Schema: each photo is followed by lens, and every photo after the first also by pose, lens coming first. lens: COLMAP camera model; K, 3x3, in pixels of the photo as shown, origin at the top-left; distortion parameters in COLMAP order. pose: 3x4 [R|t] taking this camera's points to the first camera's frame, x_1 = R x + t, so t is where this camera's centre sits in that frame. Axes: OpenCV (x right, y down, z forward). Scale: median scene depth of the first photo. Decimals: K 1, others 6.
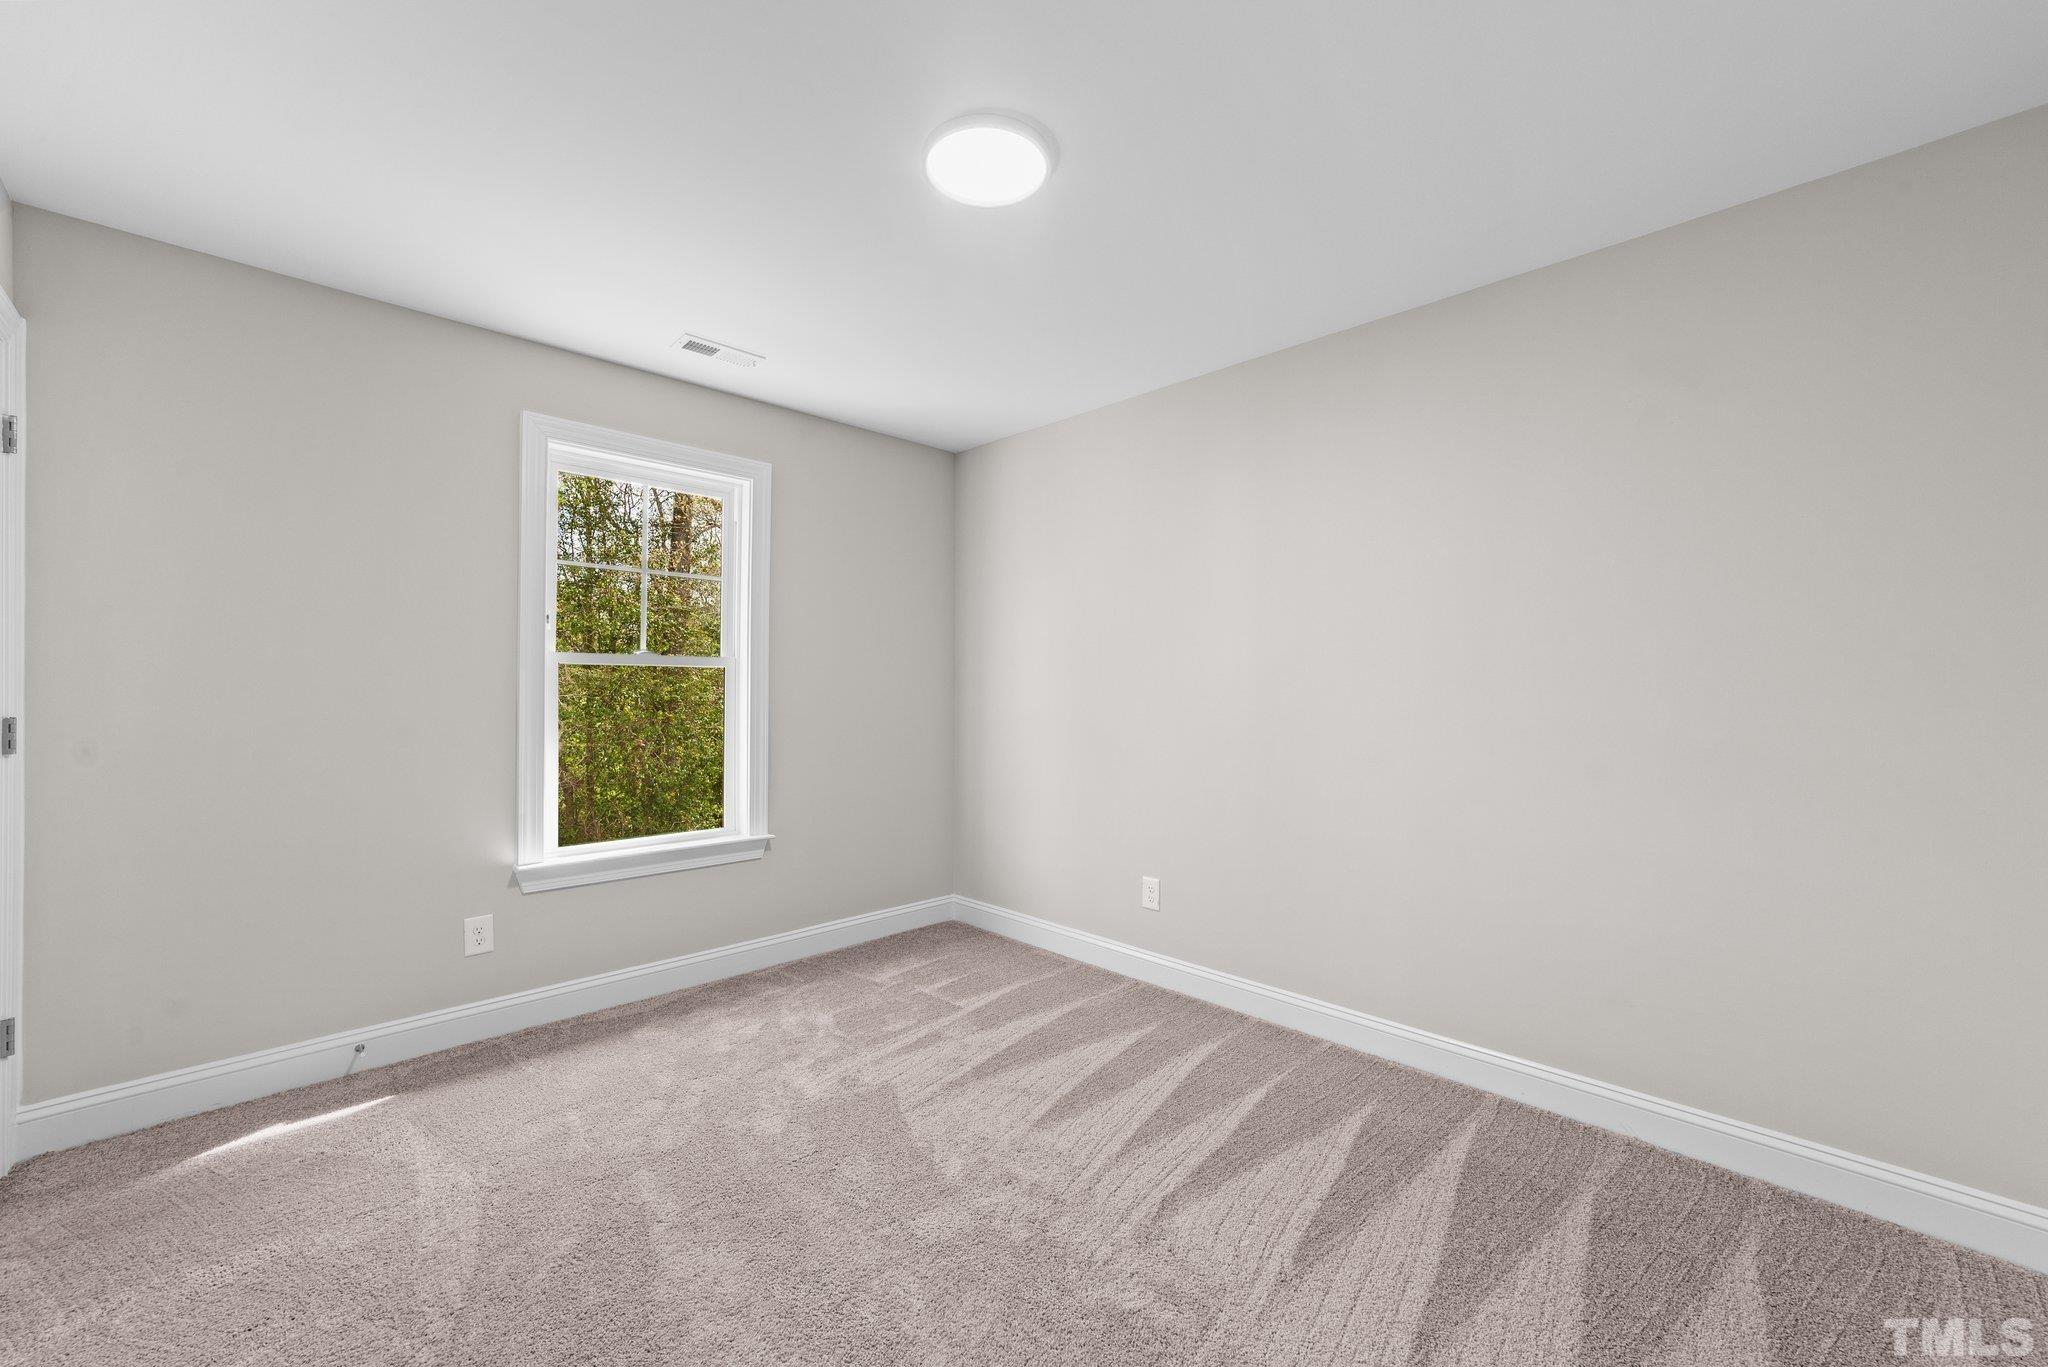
lens RADIAL K [[763.6, 0, 1025.9], [0, 763.6, 677.0], [0, 0, 1]] dist [-0.001501, -0.000033]
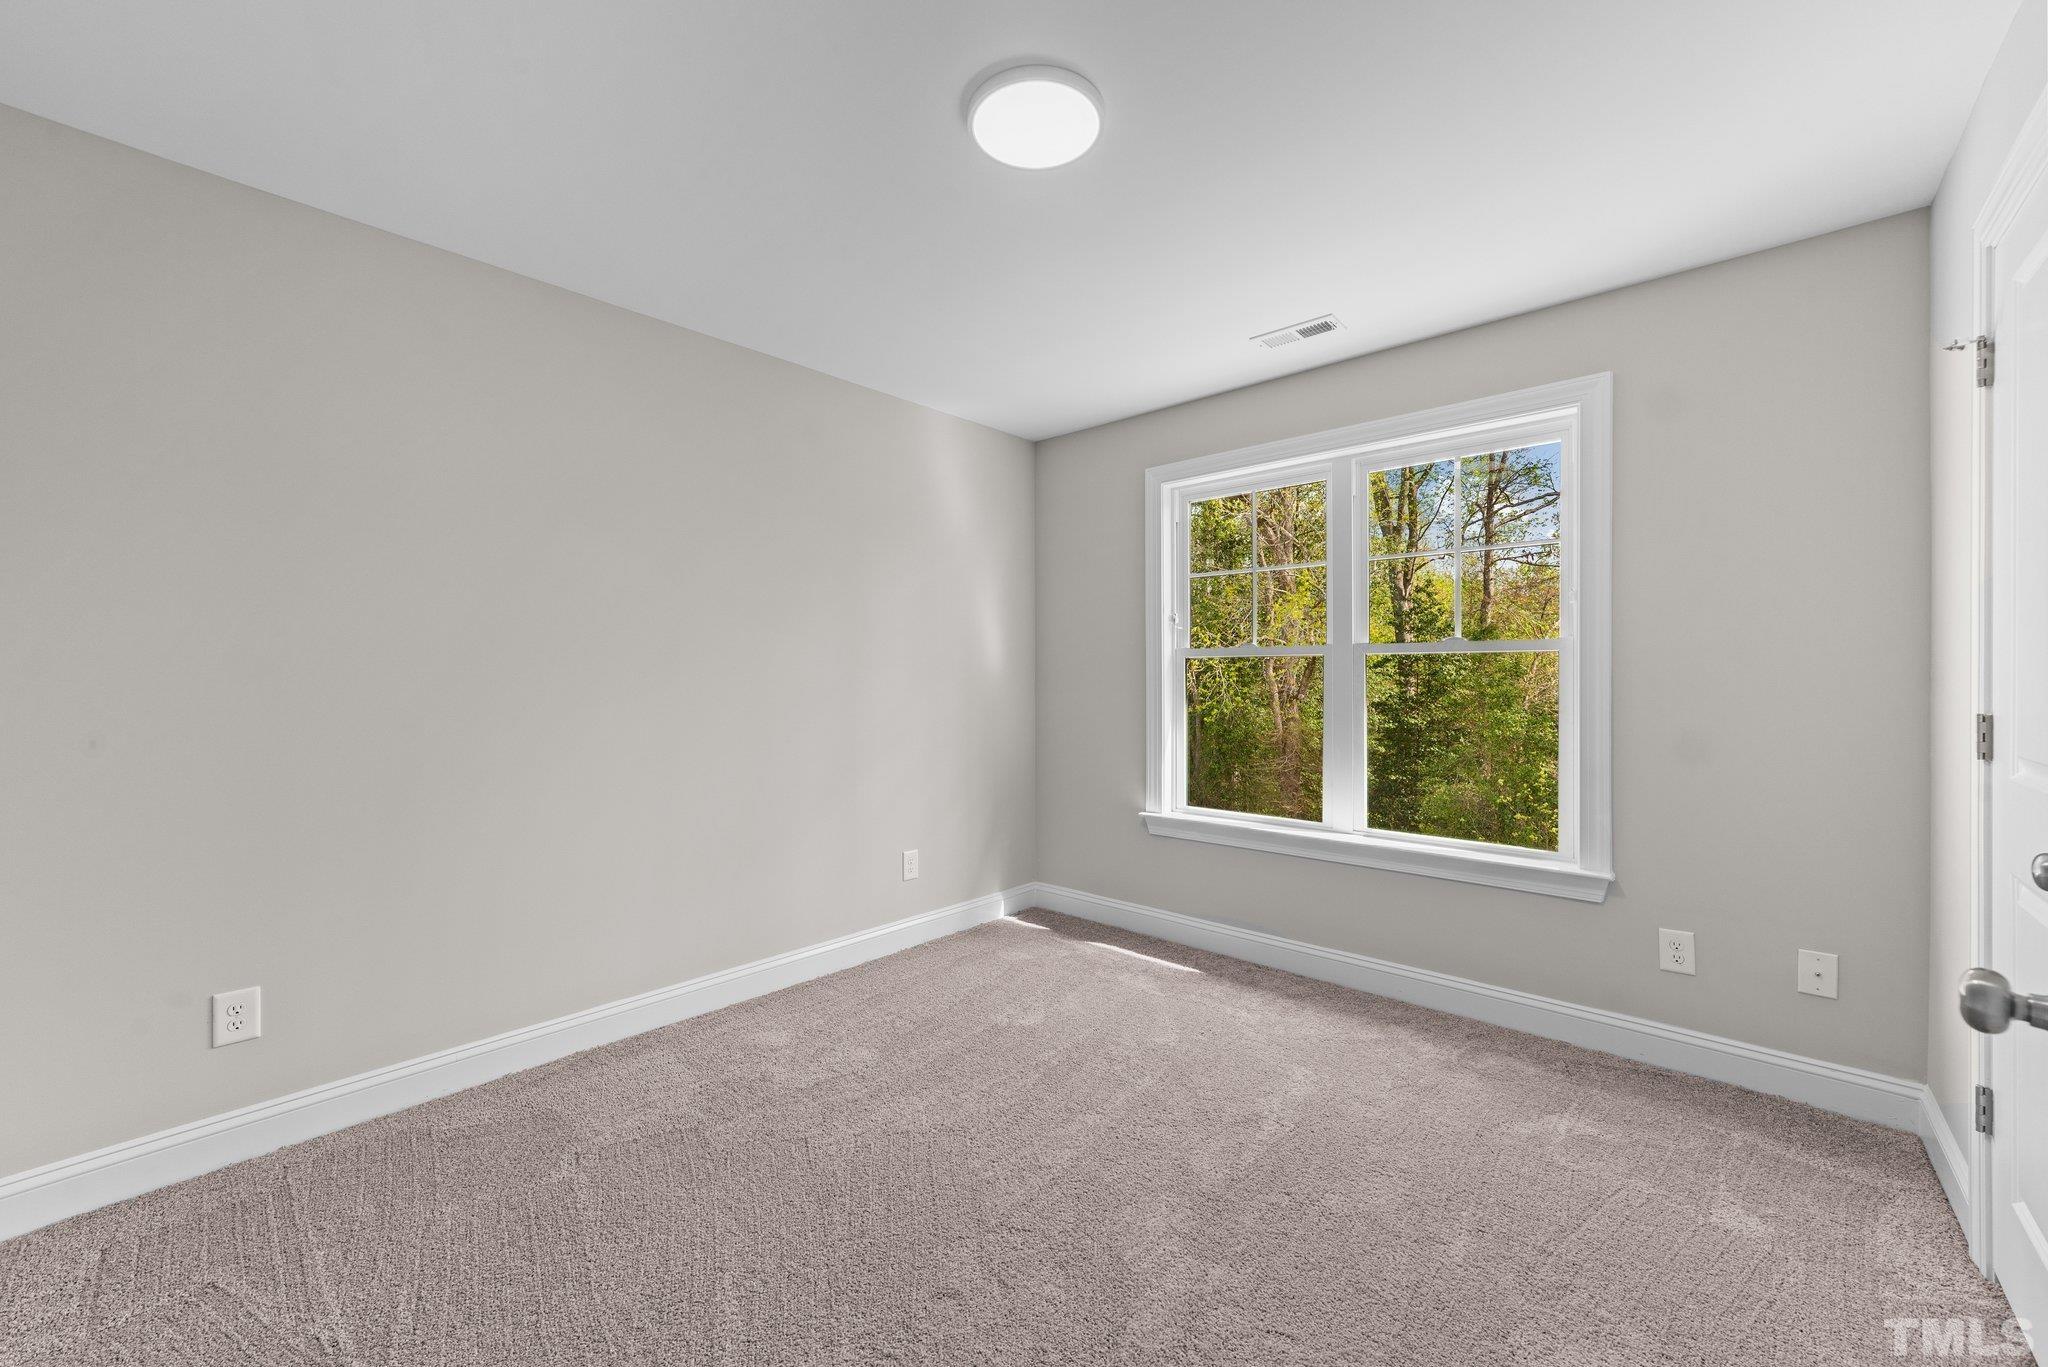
lens RADIAL K [[795.0, 0, 1016.4], [0, 795.0, 672.1], [0, 0, 1]] dist [-0.017655, 0.000240]
pose [[0.050968, -0.013028, -0.998615, 0.576074], [0.017657, 0.999770, -0.012142, 0.014433], [0.998544, -0.017013, 0.051187, 0.572217]]
